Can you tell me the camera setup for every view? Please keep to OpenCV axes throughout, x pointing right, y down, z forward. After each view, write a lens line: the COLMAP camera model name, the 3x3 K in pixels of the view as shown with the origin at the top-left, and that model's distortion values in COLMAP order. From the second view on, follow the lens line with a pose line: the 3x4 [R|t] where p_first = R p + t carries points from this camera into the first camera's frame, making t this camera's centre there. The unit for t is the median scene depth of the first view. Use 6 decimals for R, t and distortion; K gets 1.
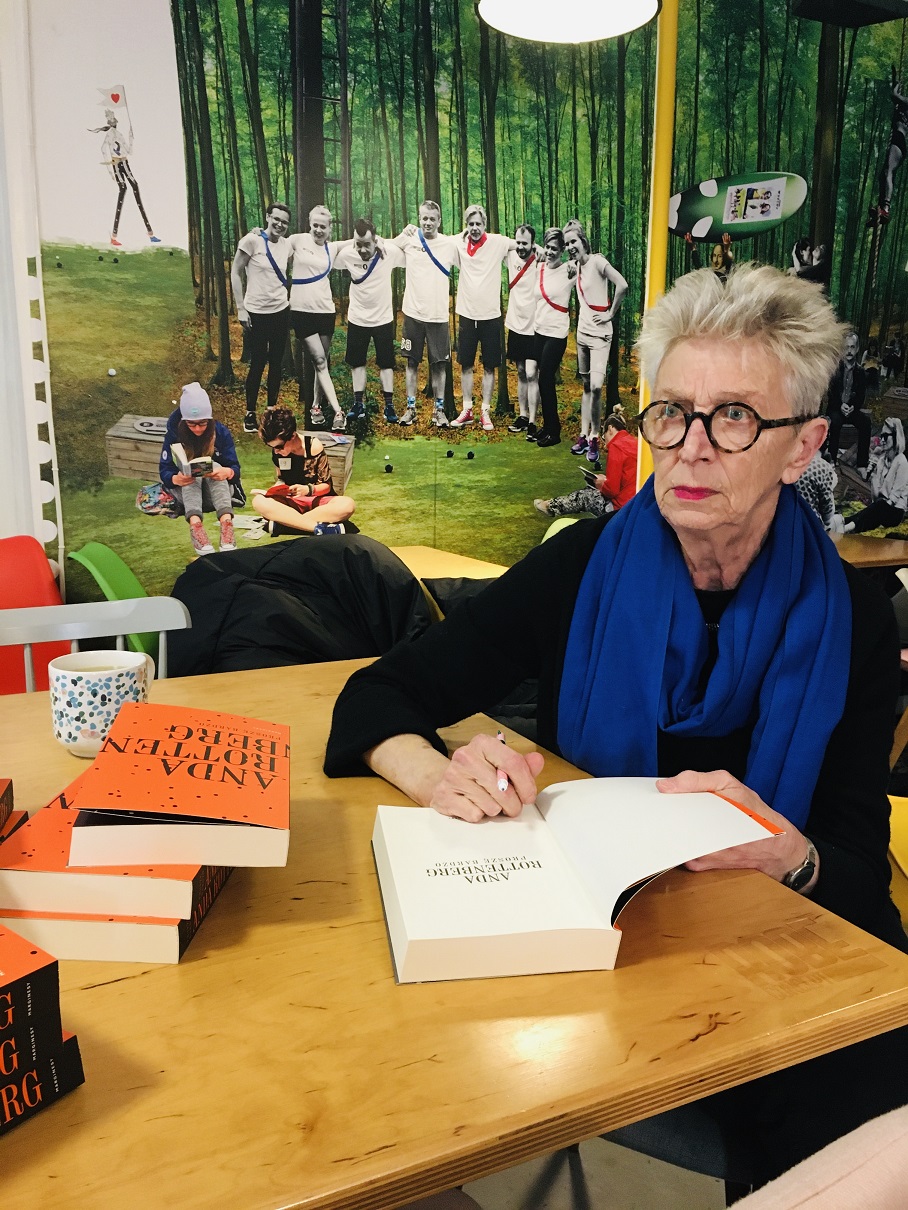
lens RADIAL K [[1026.1, 0, 455.4], [0, 1026.1, 602.5], [0, 0, 1]] dist [0.078253, -0.106080]
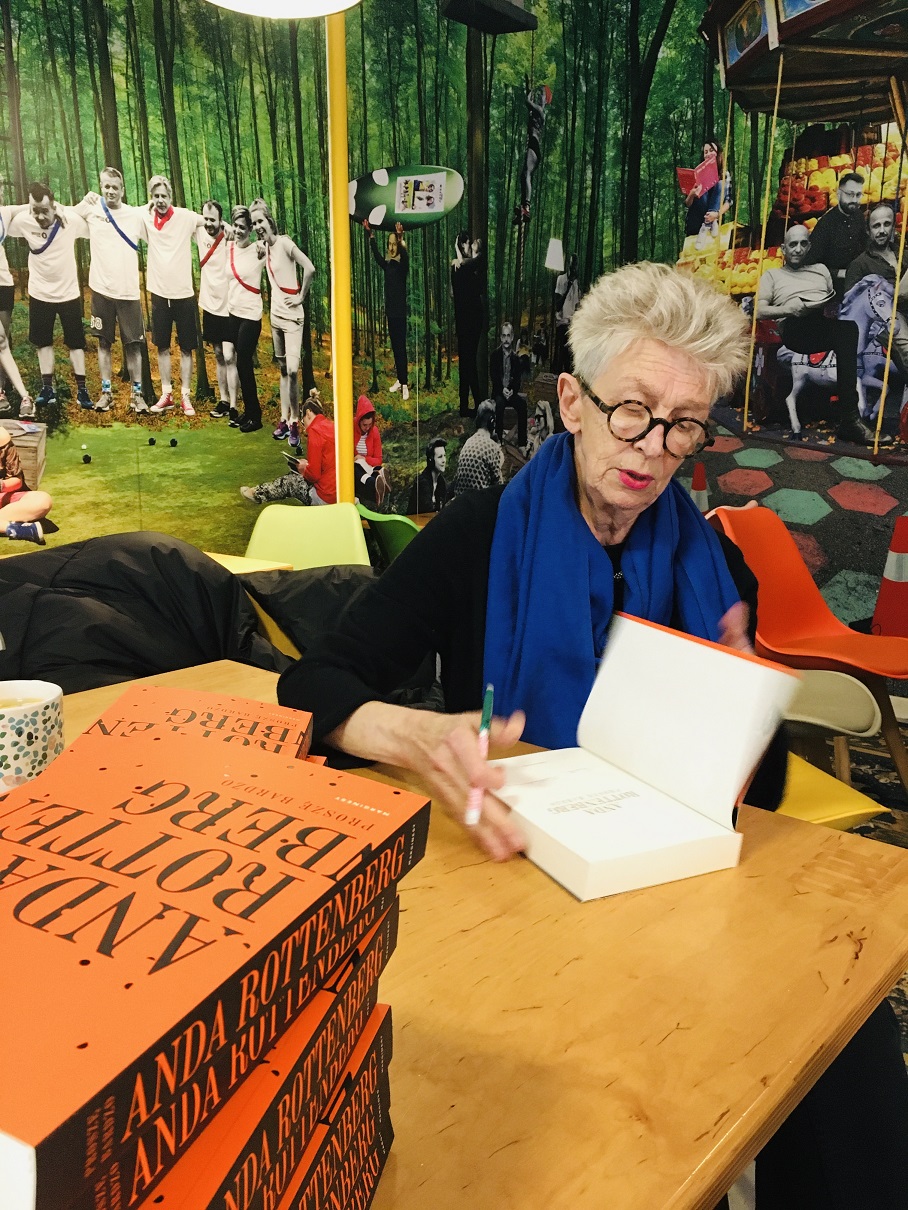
lens RADIAL K [[1026.1, 0, 453.1], [0, 1026.1, 602.9], [0, 0, 1]] dist [0.078253, -0.106080]
pose [[0.923548, -0.083564, 0.374268, -0.120130], [0.077632, 0.996502, 0.030926, -0.006274], [-0.375543, 0.000493, 0.926805, 0.026101]]
